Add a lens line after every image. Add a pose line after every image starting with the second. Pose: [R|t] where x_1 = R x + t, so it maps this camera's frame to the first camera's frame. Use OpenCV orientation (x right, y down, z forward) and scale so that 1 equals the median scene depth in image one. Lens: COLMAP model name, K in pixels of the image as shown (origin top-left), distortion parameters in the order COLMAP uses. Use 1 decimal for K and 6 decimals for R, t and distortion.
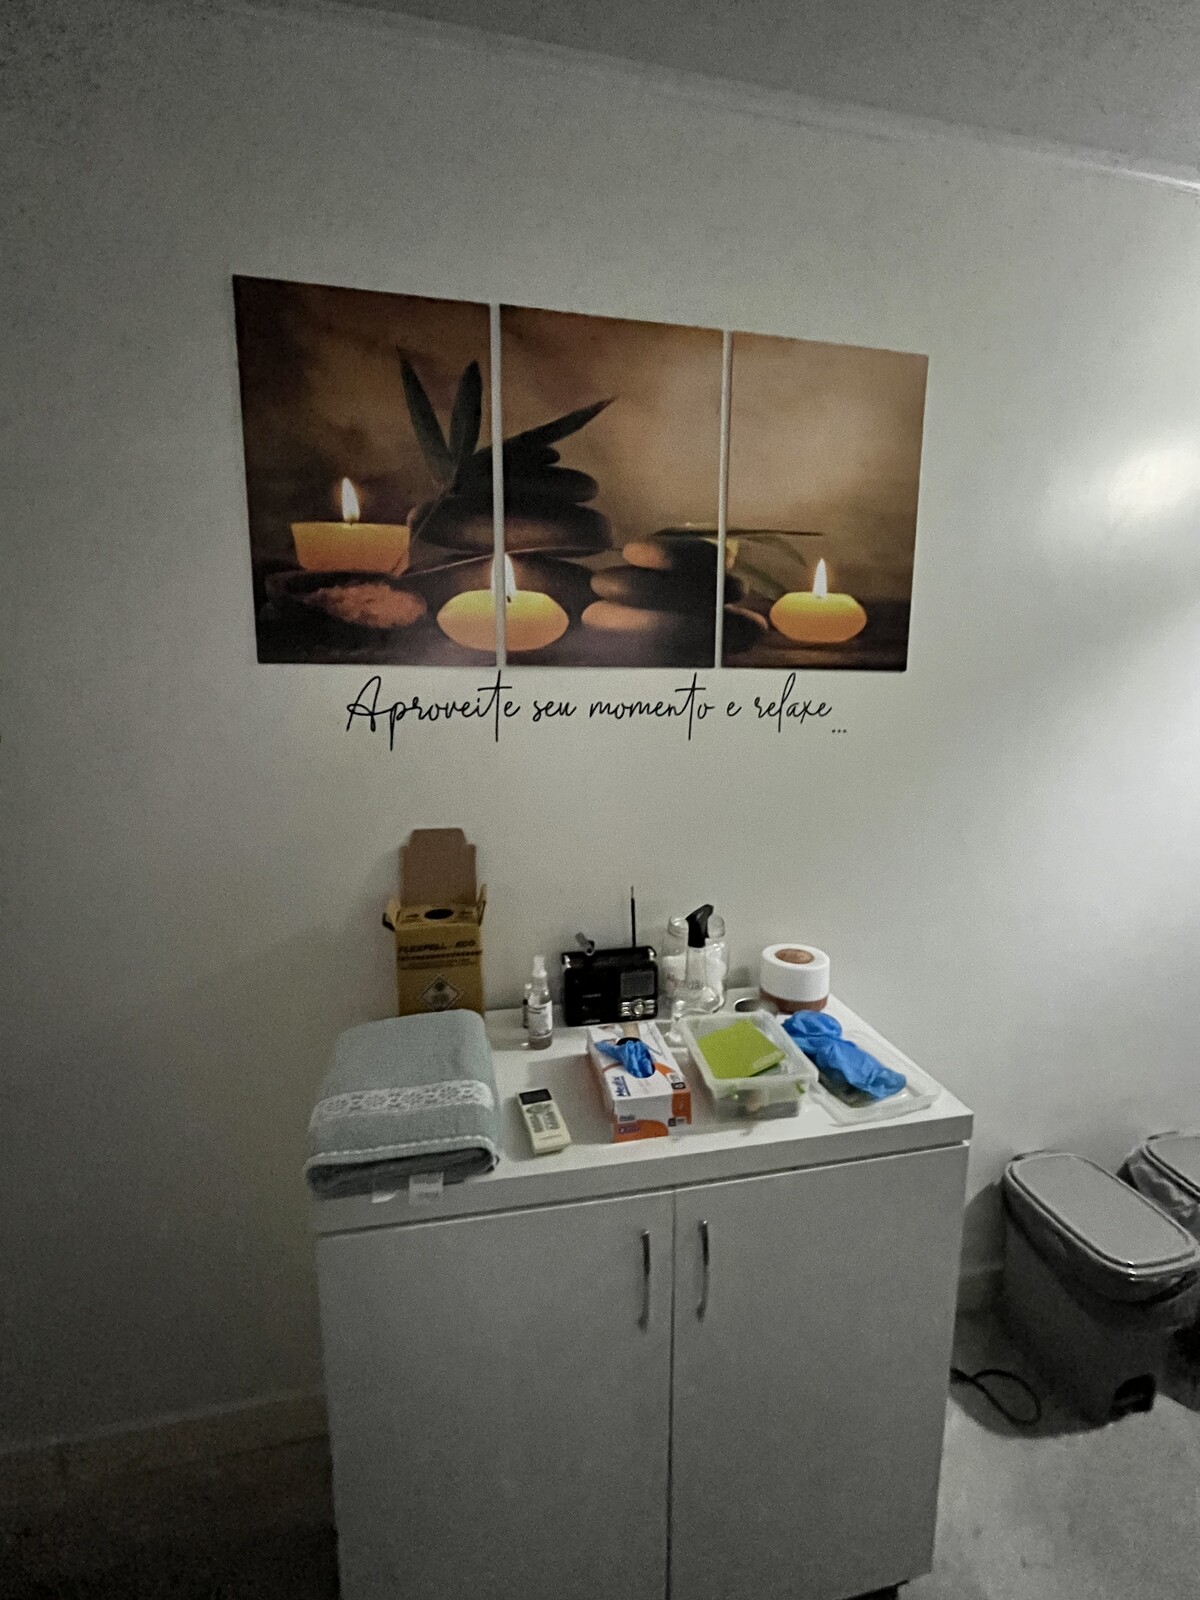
lens RADIAL K [[638.6, 0, 599.4], [0, 638.6, 797.2], [0, 0, 1]] dist [-0.004952, 0.000191]
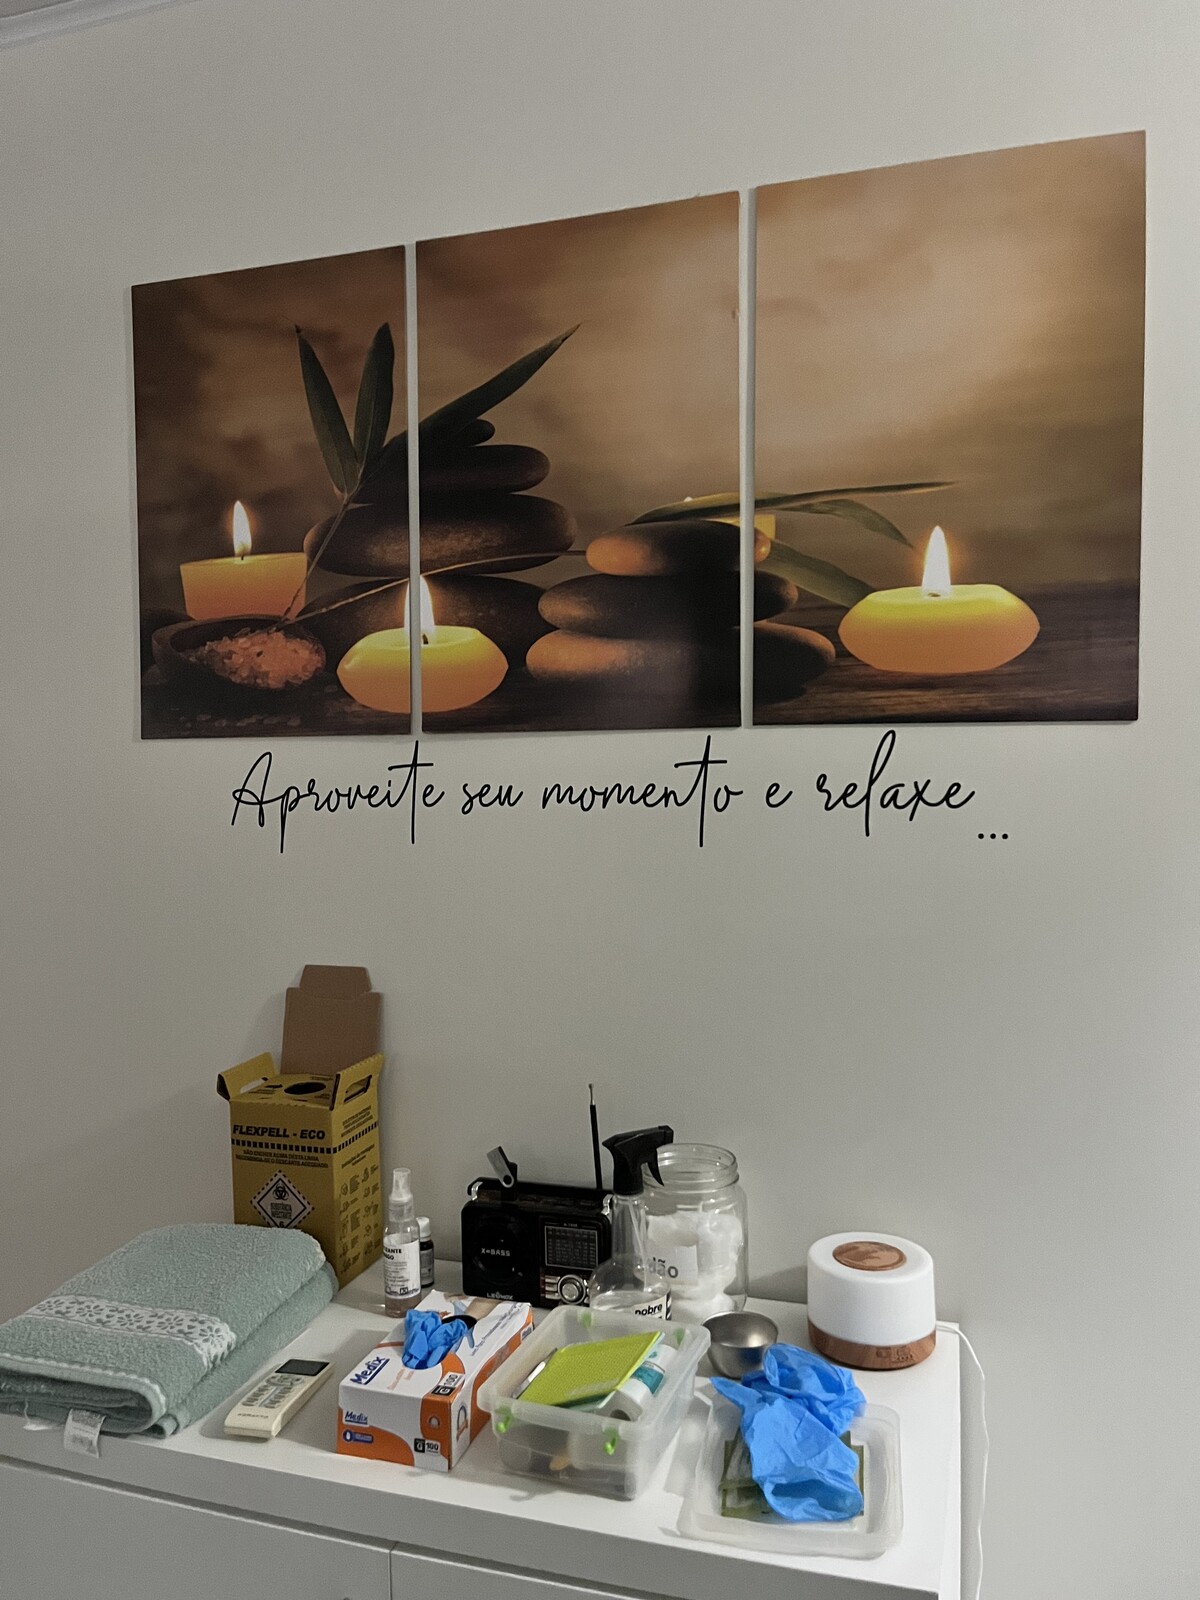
lens RADIAL K [[1227.8, 0, 603.5], [0, 1227.8, 800.6], [0, 0, 1]] dist [0.046364, -0.047916]
pose [[0.875457, 0.005217, -0.483269, 0.675725], [-0.057490, 0.993966, -0.093415, -0.022051], [0.479865, 0.109564, 0.870474, -0.051224]]
